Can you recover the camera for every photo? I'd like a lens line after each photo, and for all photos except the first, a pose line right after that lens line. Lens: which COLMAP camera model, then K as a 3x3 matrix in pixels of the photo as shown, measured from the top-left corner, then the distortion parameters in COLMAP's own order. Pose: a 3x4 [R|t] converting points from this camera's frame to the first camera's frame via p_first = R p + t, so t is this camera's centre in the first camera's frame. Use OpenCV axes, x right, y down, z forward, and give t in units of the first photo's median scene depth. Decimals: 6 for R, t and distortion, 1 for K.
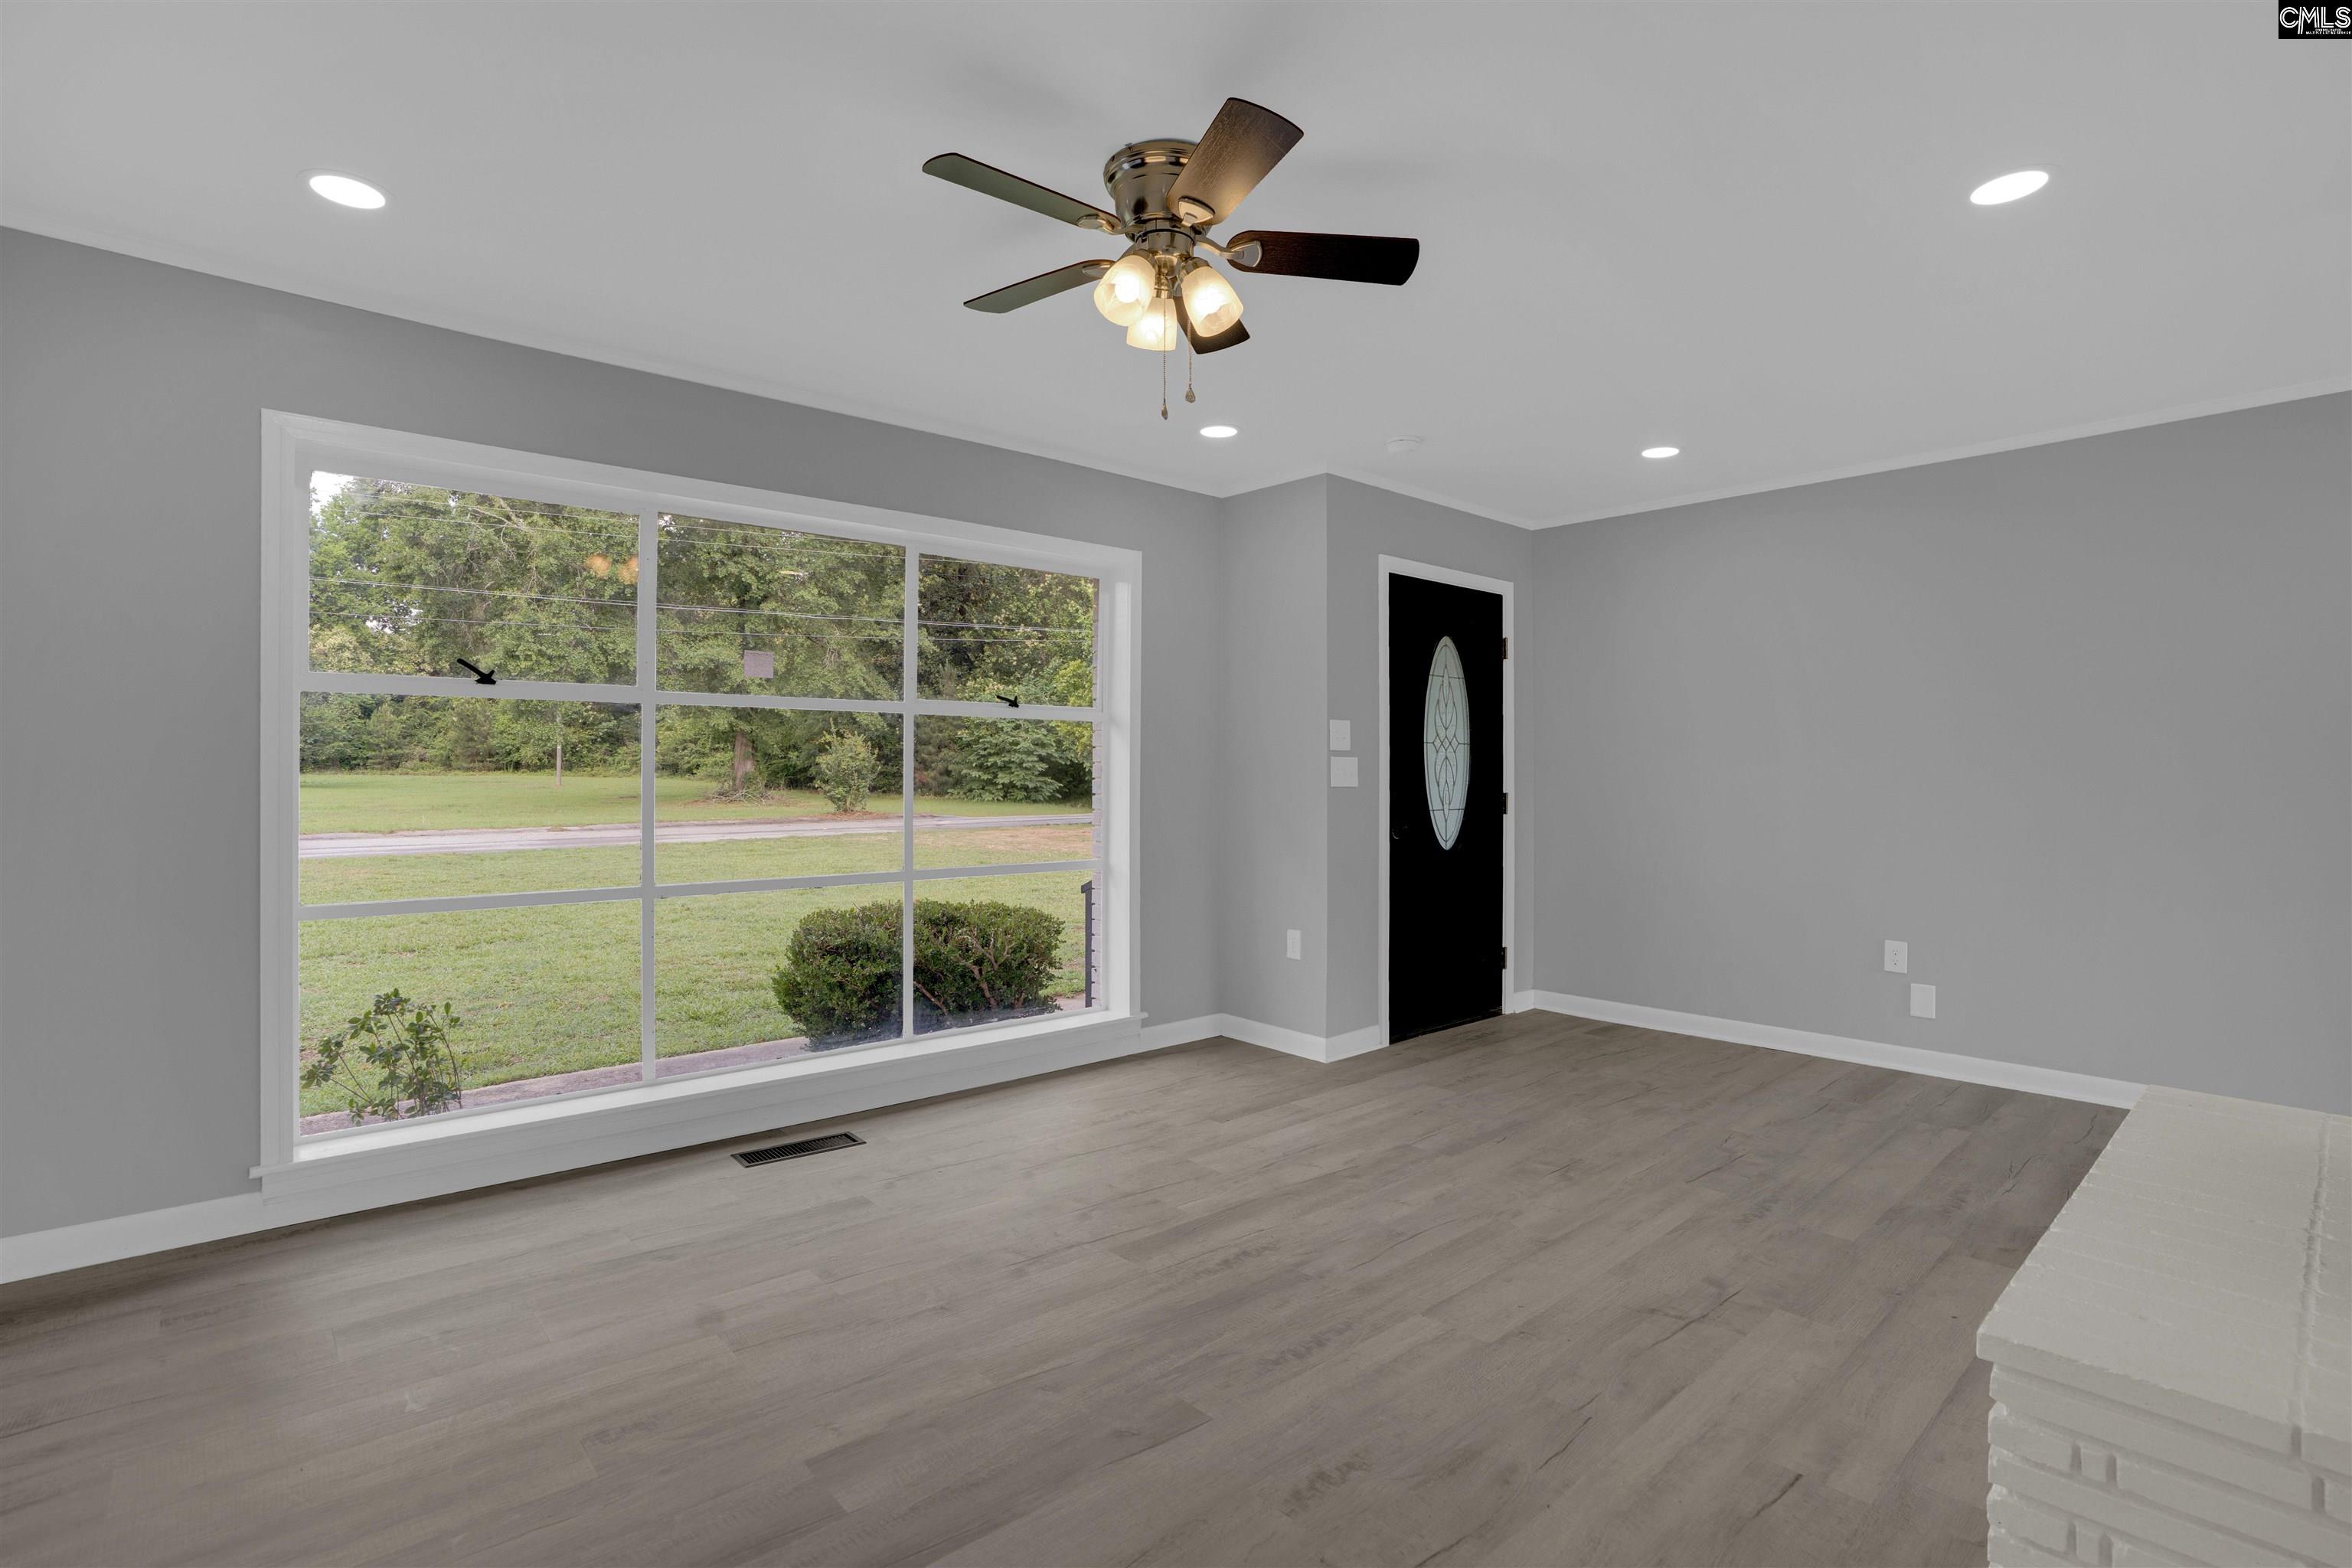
lens RADIAL K [[1116.4, 0, 1160.8], [0, 1116.4, 785.4], [0, 0, 1]] dist [-0.072319, 0.028312]
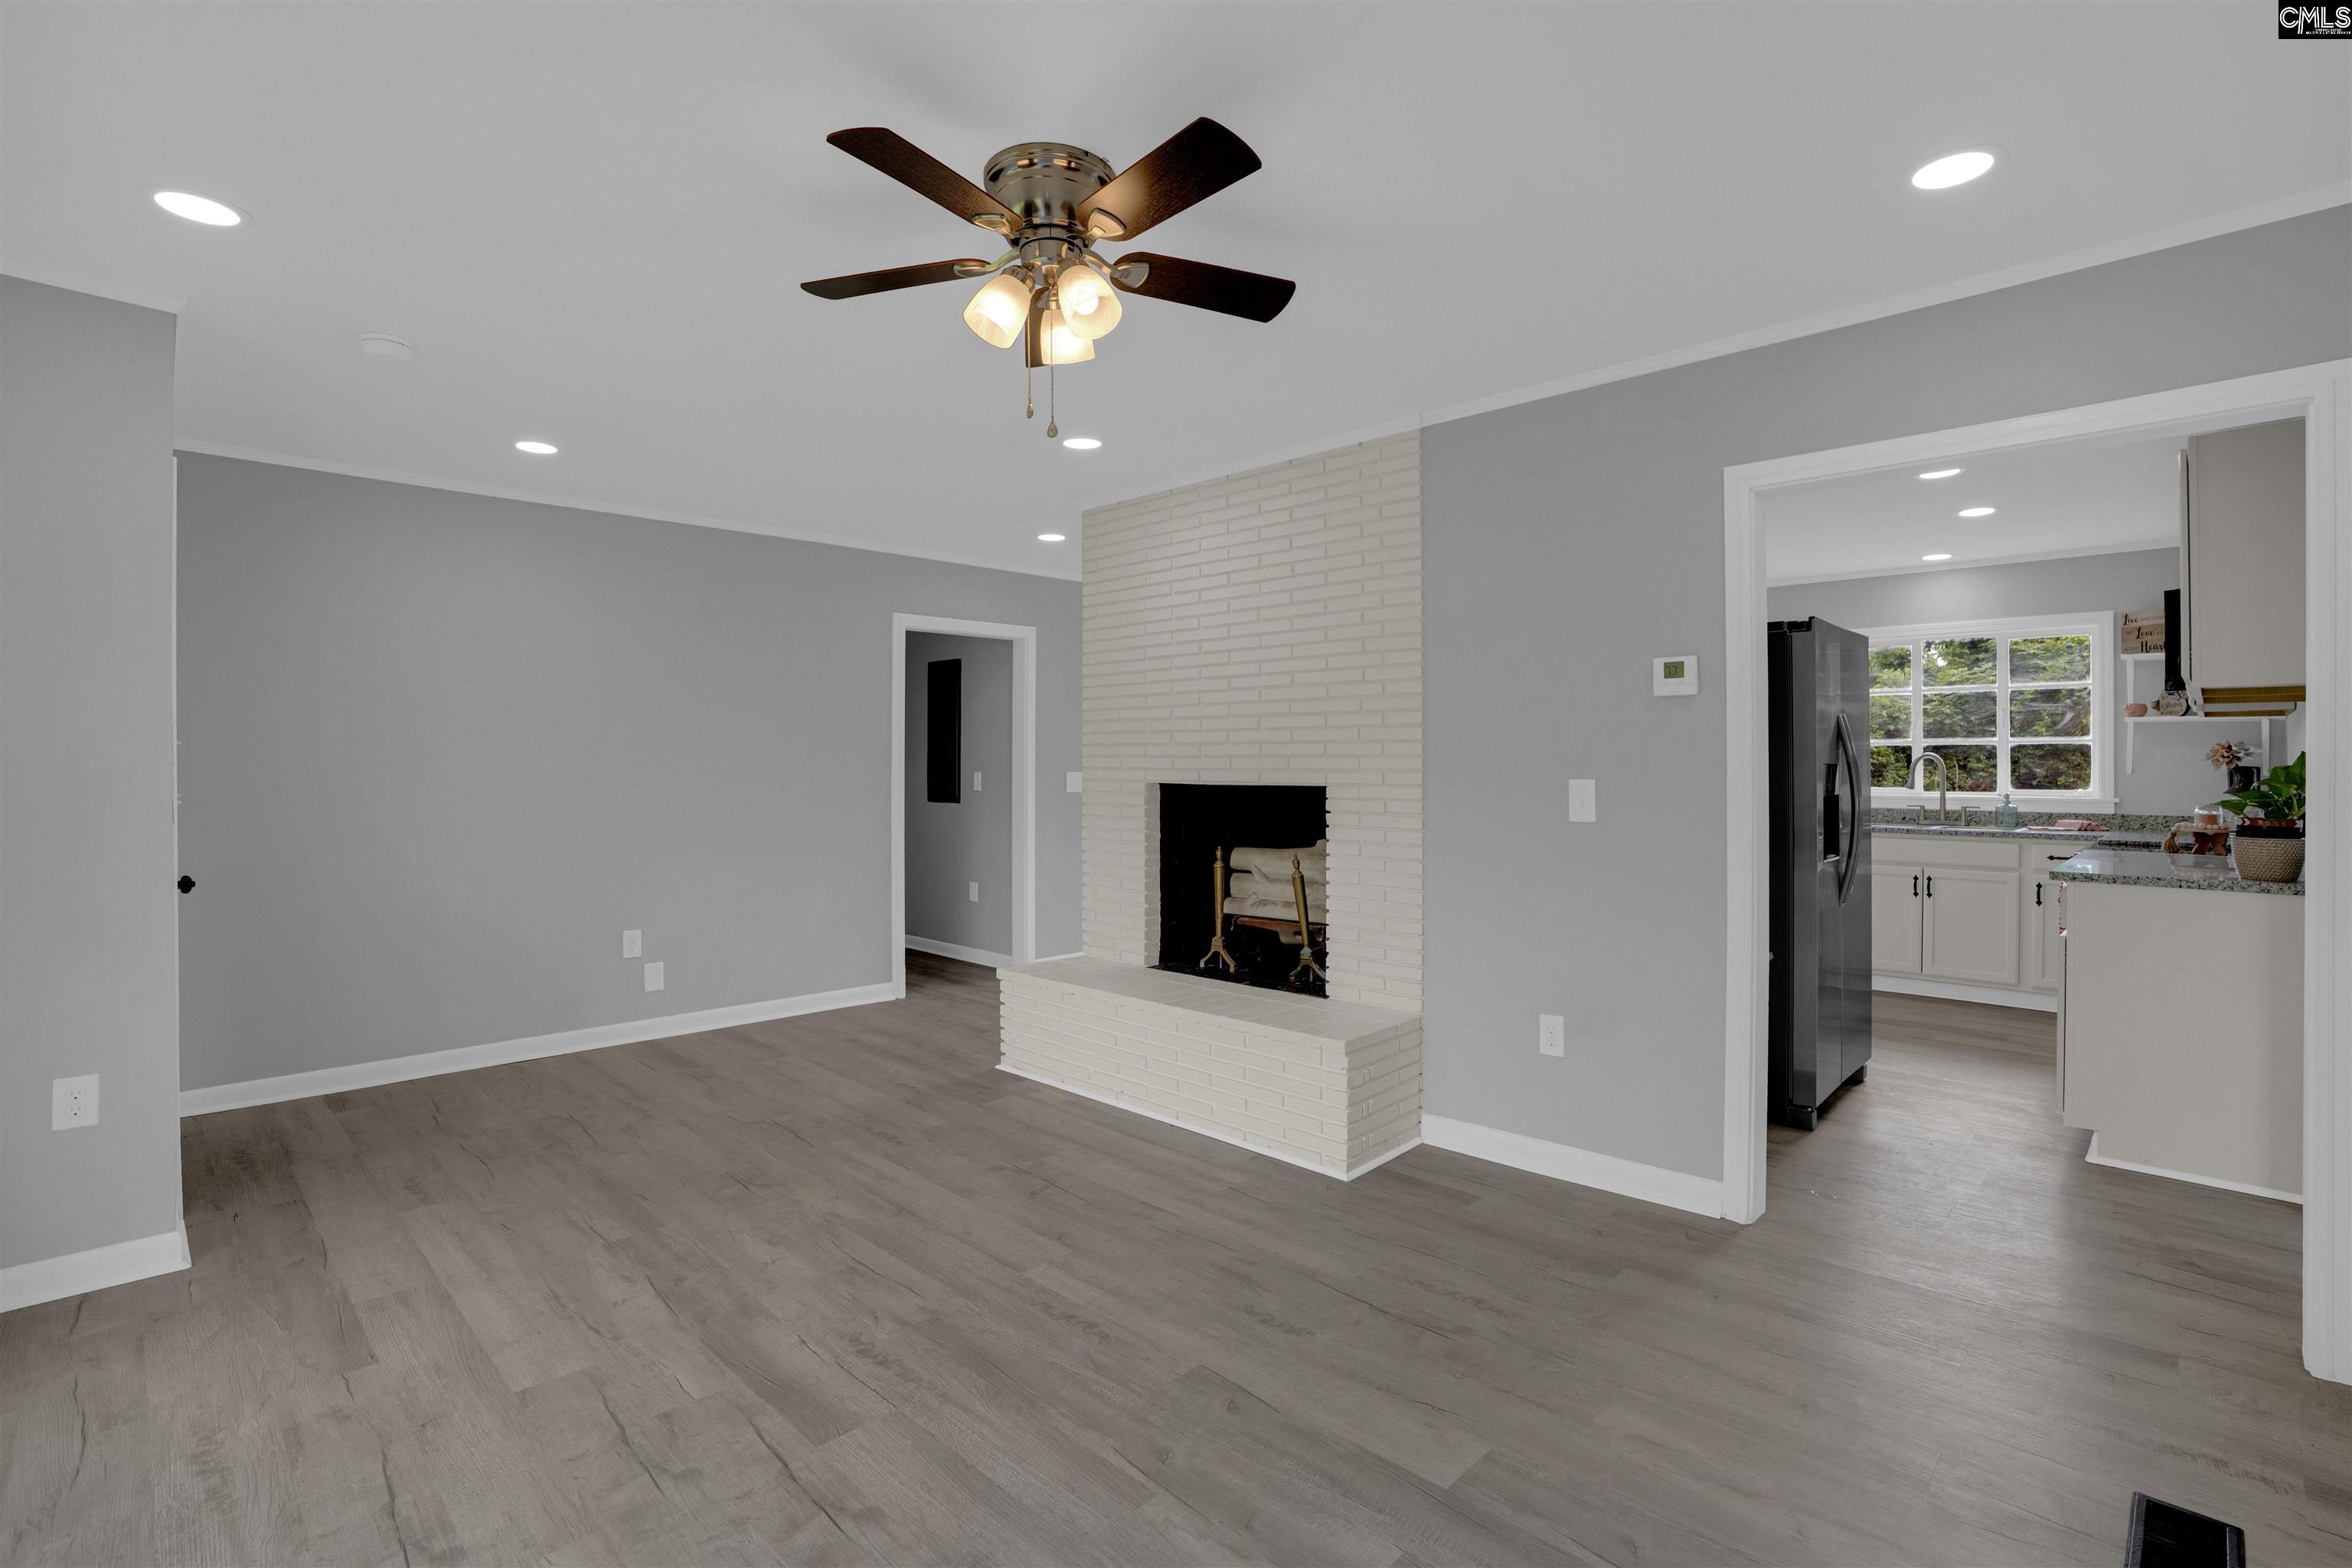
lens RADIAL K [[1105.2, 0, 1183.3], [0, 1105.2, 766.7], [0, 0, 1]] dist [-0.067593, 0.026340]
pose [[-0.074931, -0.005916, 0.997171, -0.752868], [0.013104, 0.999890, 0.006917, -0.042966], [-0.997103, 0.013585, -0.074846, 0.753878]]
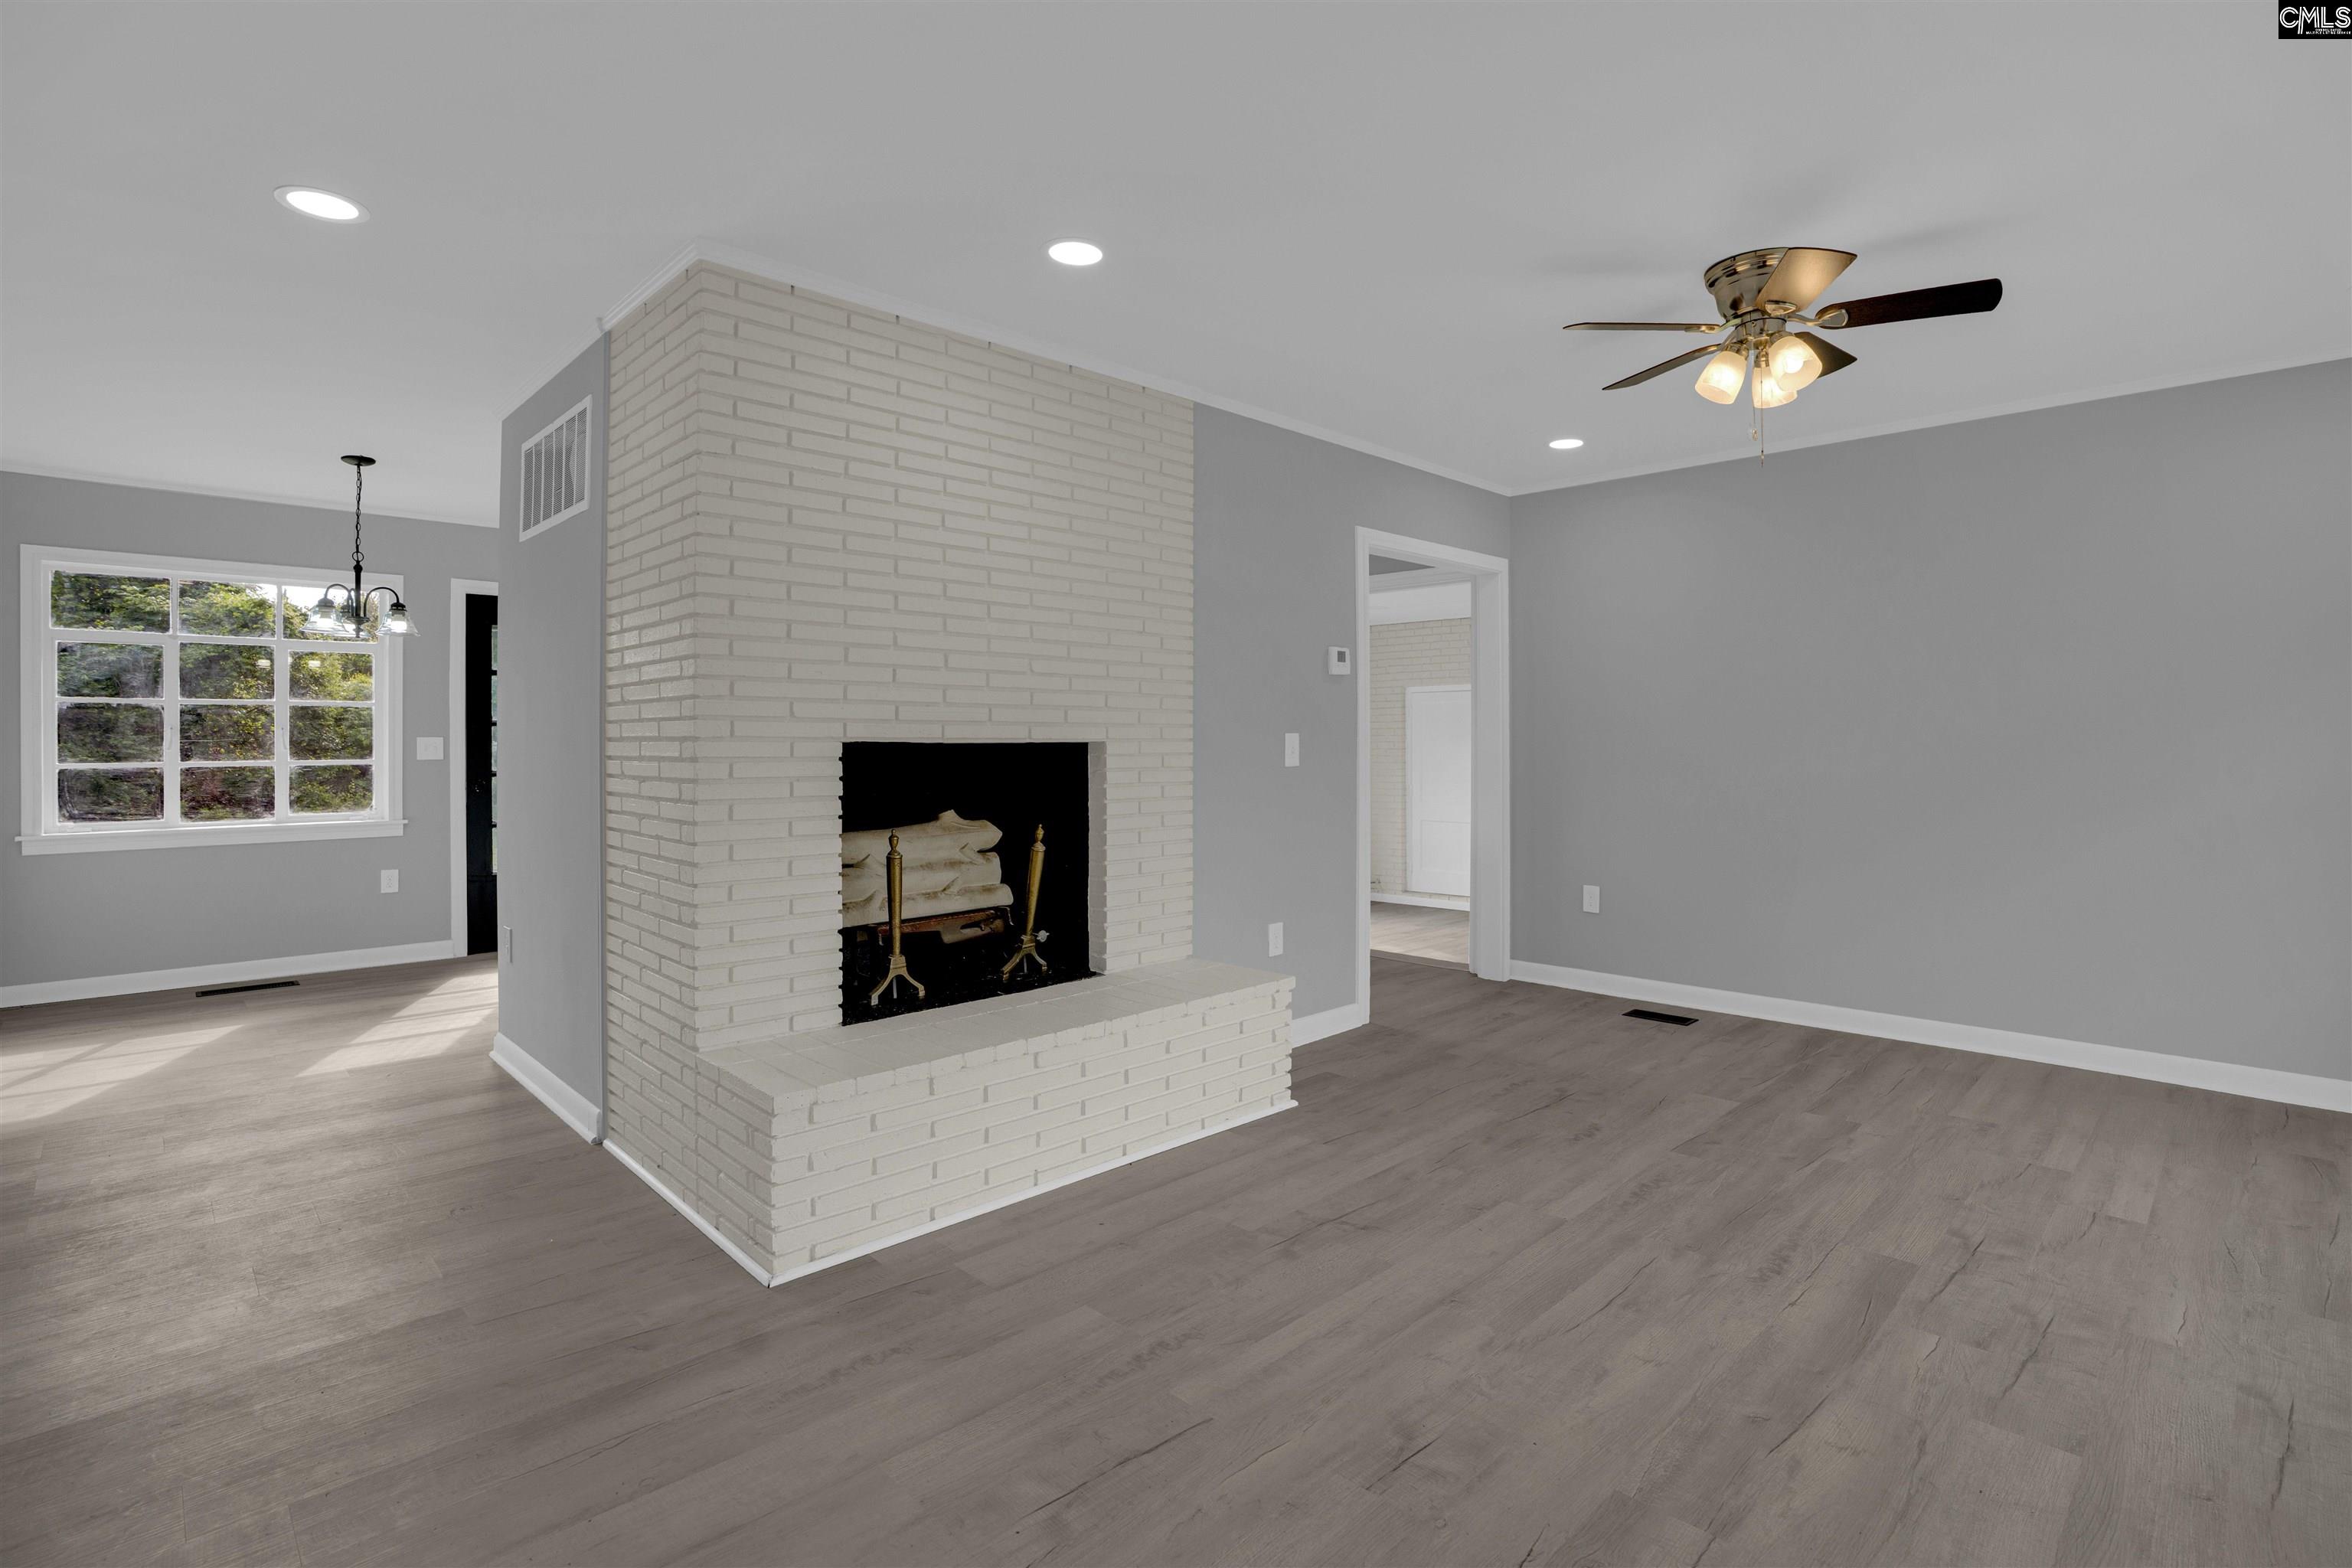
lens RADIAL K [[1124.1, 0, 1200.2], [0, 1124.1, 754.7], [0, 0, 1]] dist [-0.065936, 0.025072]
pose [[-0.997571, -0.001913, -0.069631, 0.579877], [-0.003523, 0.999729, 0.022999, -0.021890], [0.069568, 0.023189, -0.997308, 1.748786]]
